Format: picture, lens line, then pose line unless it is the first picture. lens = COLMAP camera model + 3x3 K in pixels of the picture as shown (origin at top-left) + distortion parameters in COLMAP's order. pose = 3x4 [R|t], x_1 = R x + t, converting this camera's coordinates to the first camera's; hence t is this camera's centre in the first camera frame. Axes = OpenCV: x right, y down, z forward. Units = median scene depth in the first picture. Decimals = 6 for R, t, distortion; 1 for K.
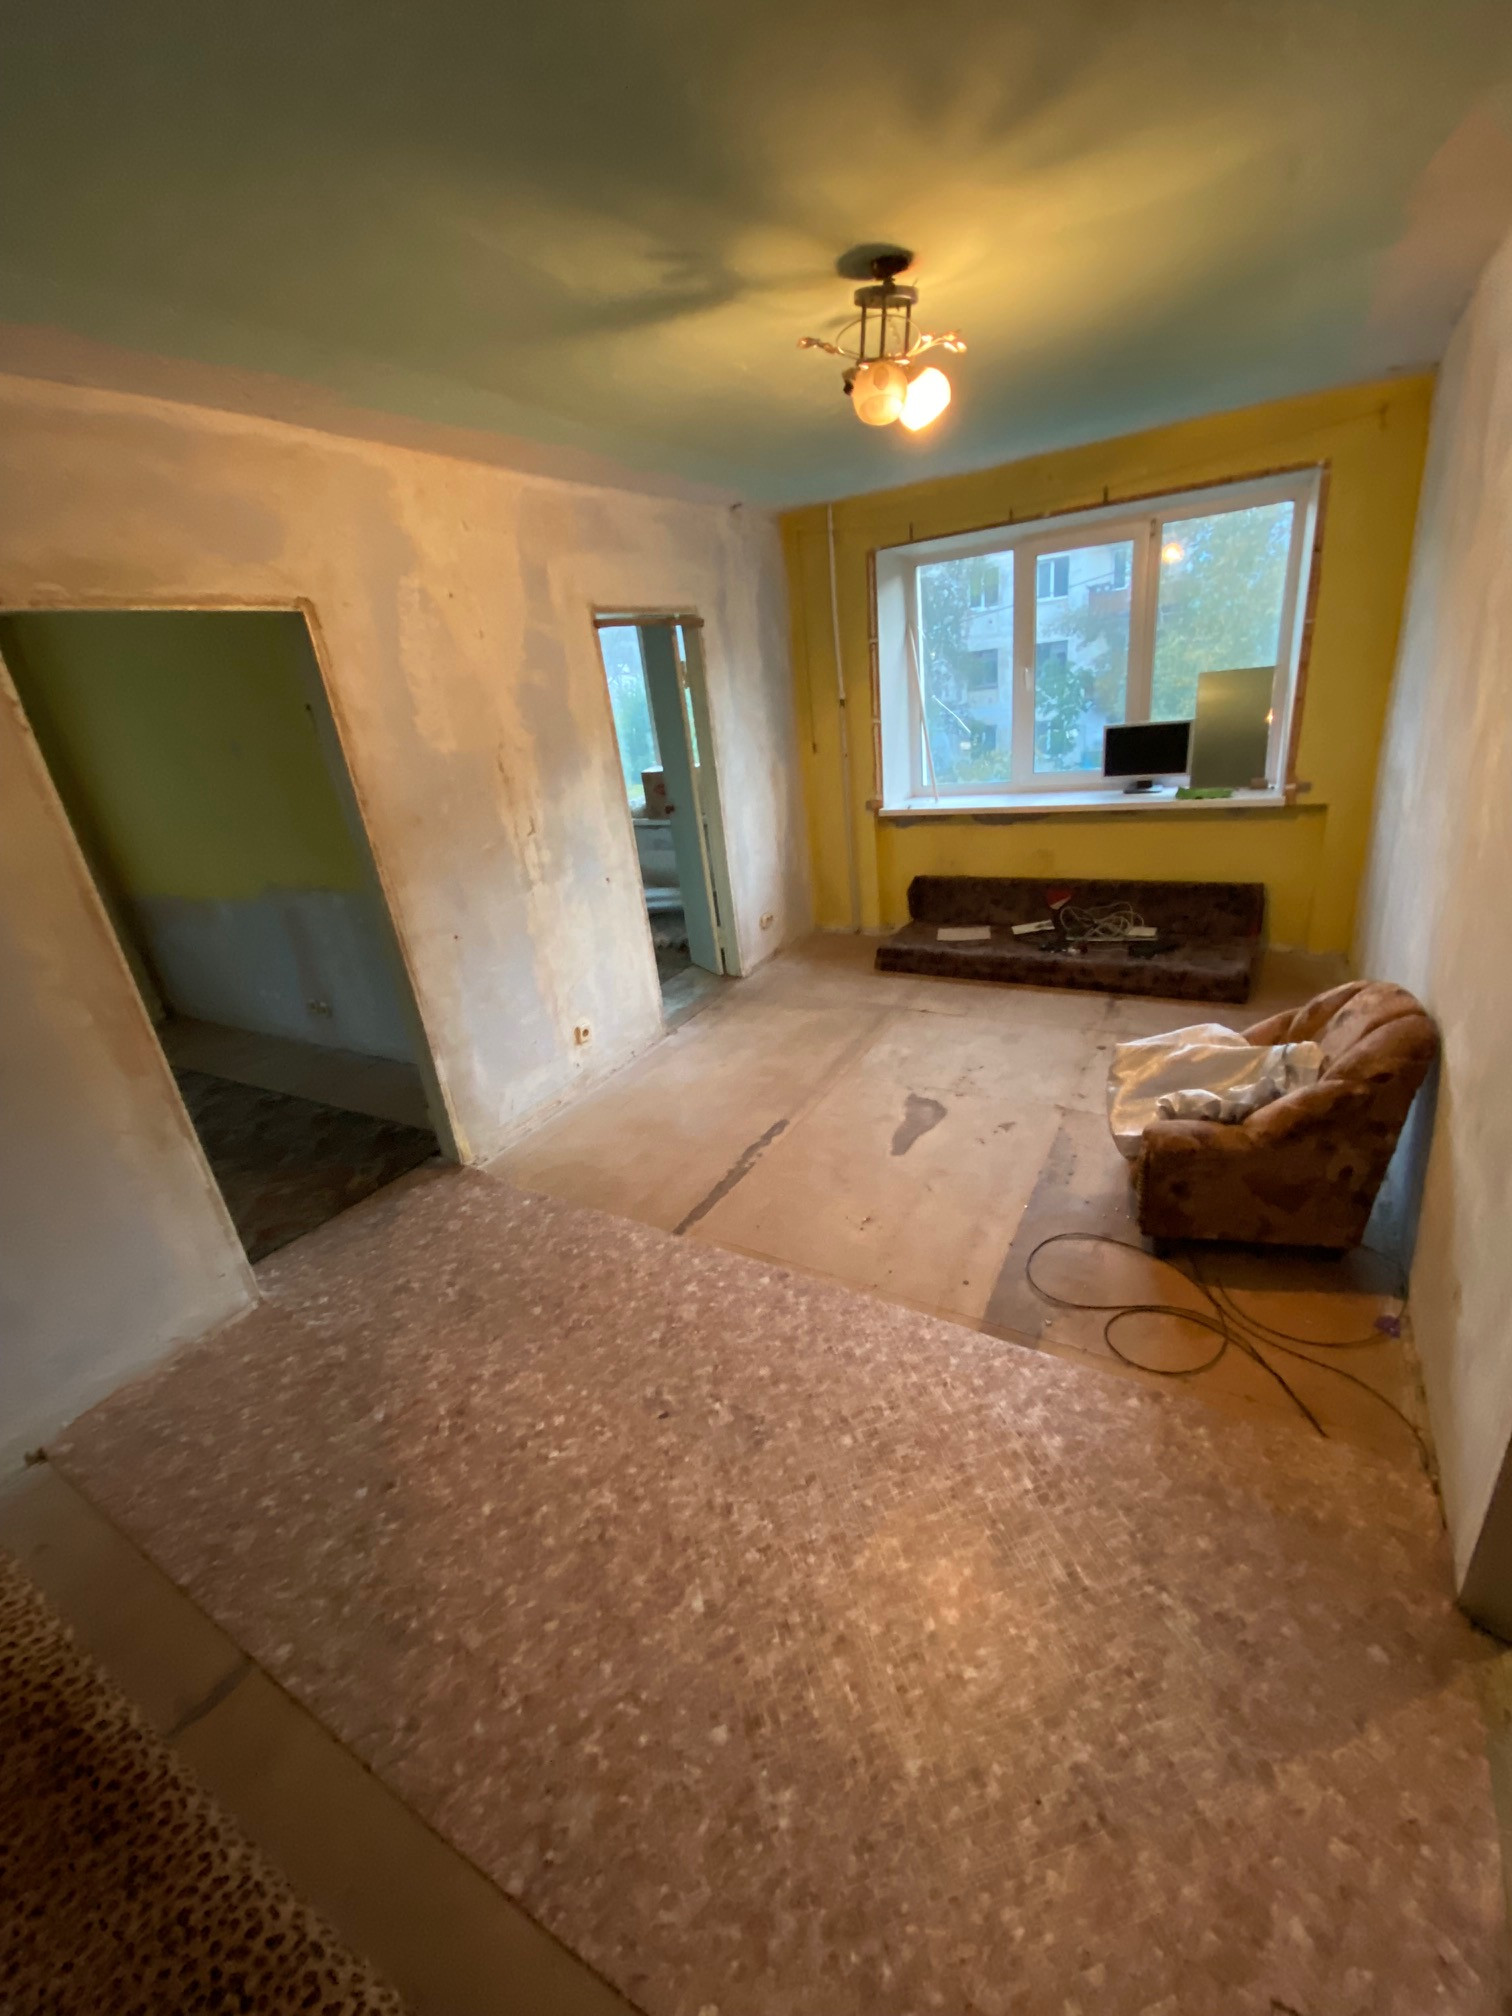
lens RADIAL K [[816.8, 0, 786.1], [0, 816.8, 993.5], [0, 0, 1]] dist [0.005222, -0.013335]
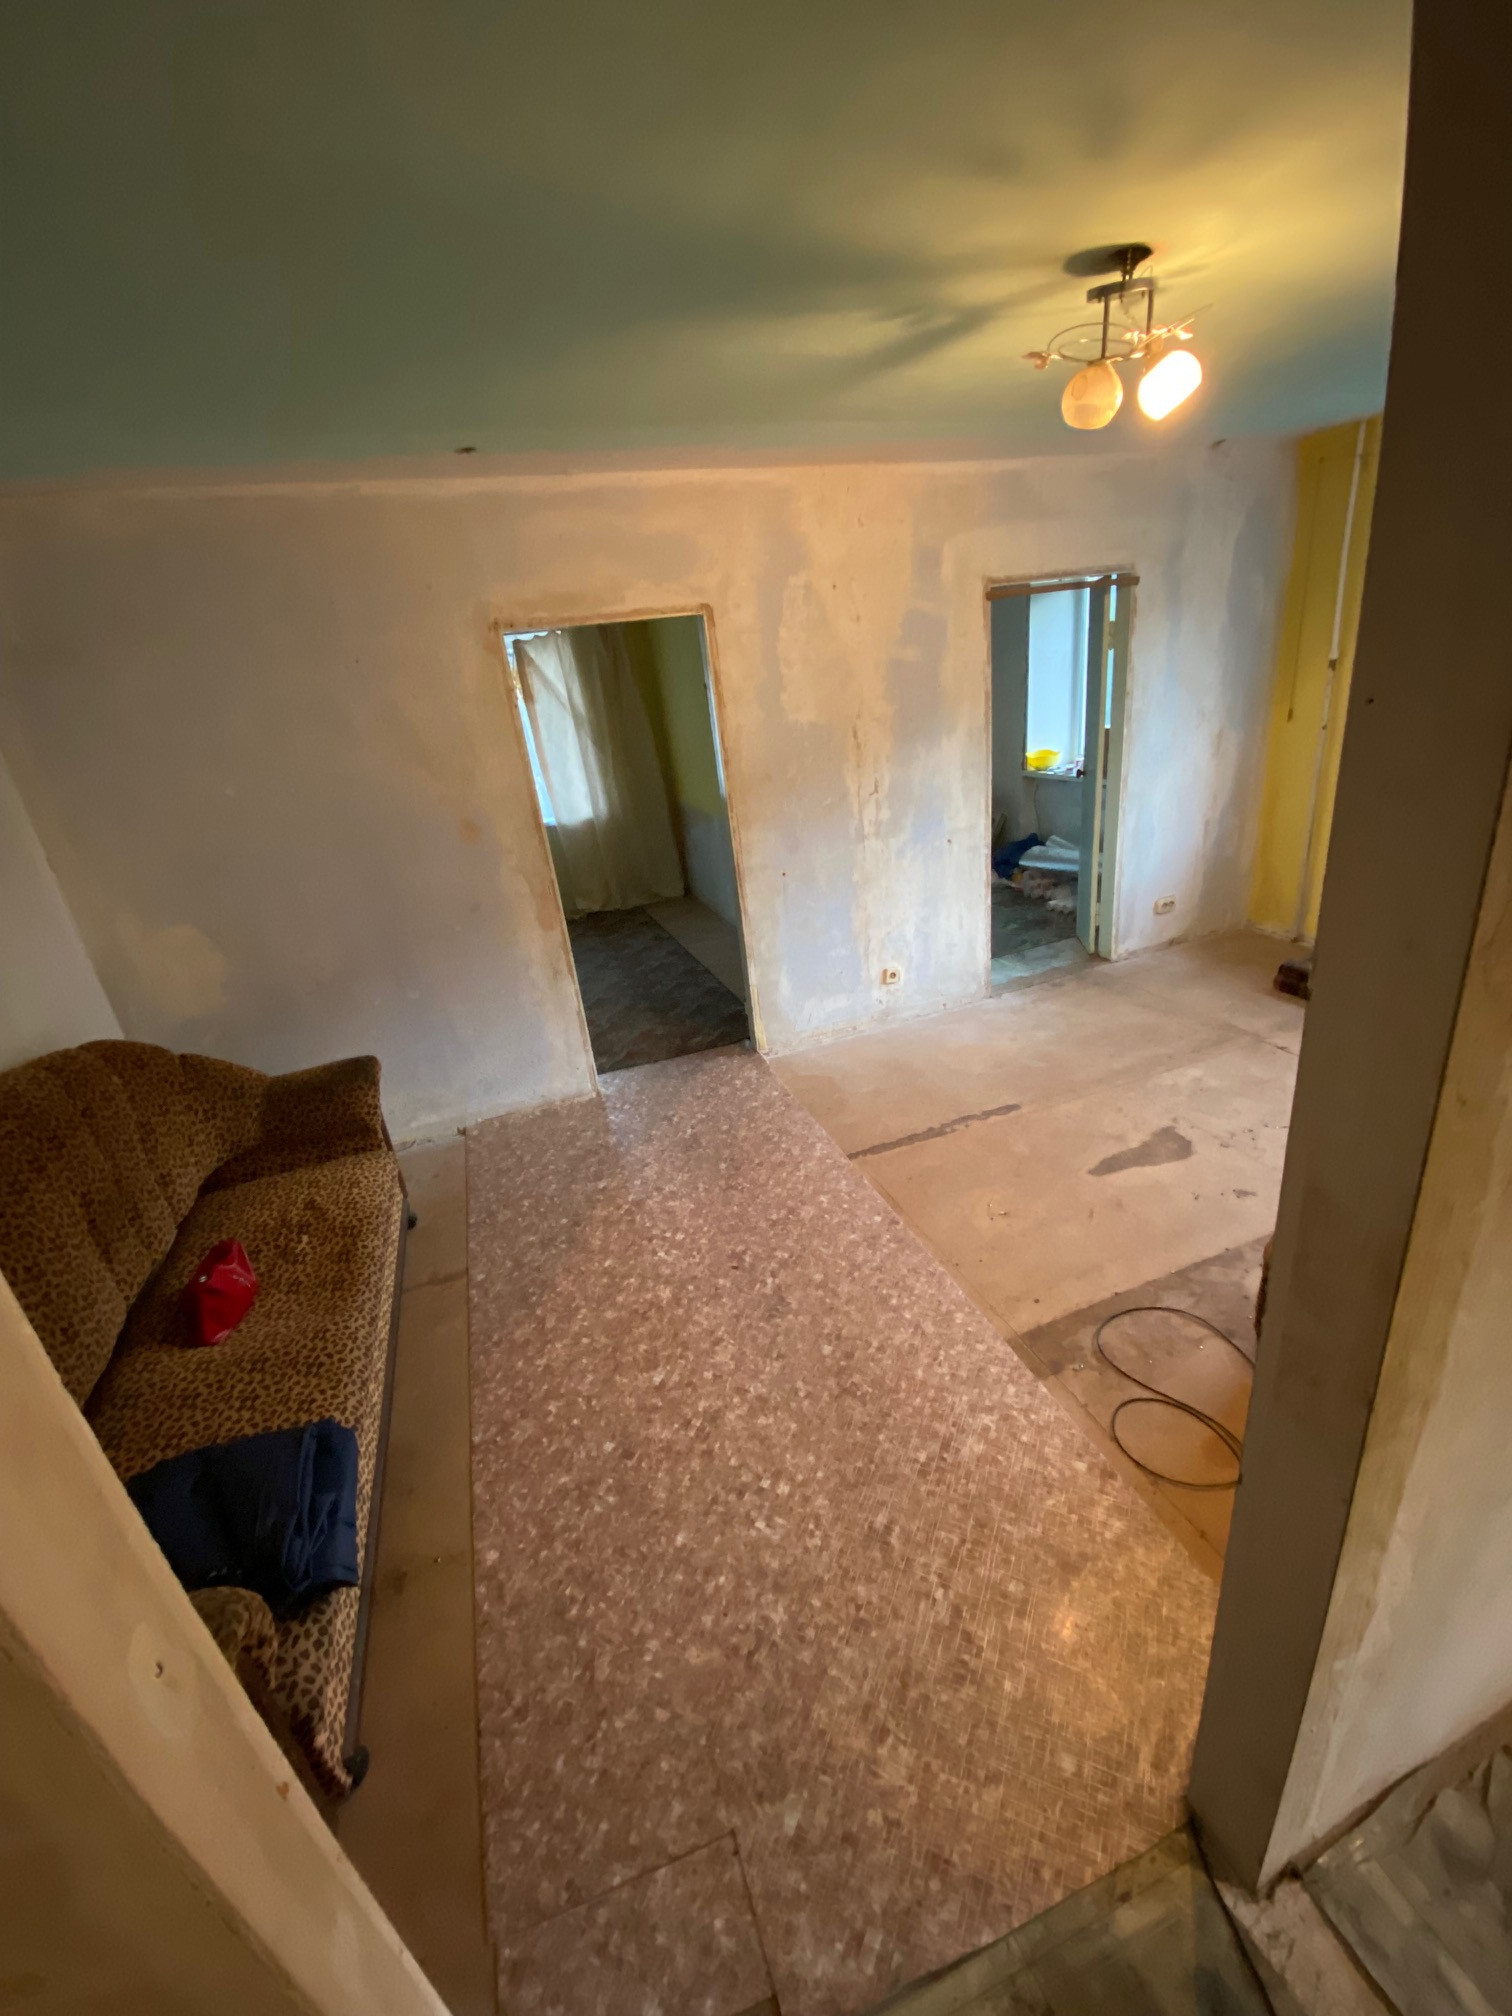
lens RADIAL K [[816.8, 0, 767.1], [0, 816.8, 1001.2], [0, 0, 1]] dist [0.005222, -0.013335]
pose [[0.769743, 0.258254, -0.583781, 0.490538], [-0.206174, 0.966077, 0.155524, -0.096413], [0.604142, 0.000647, 0.796876, -0.003600]]
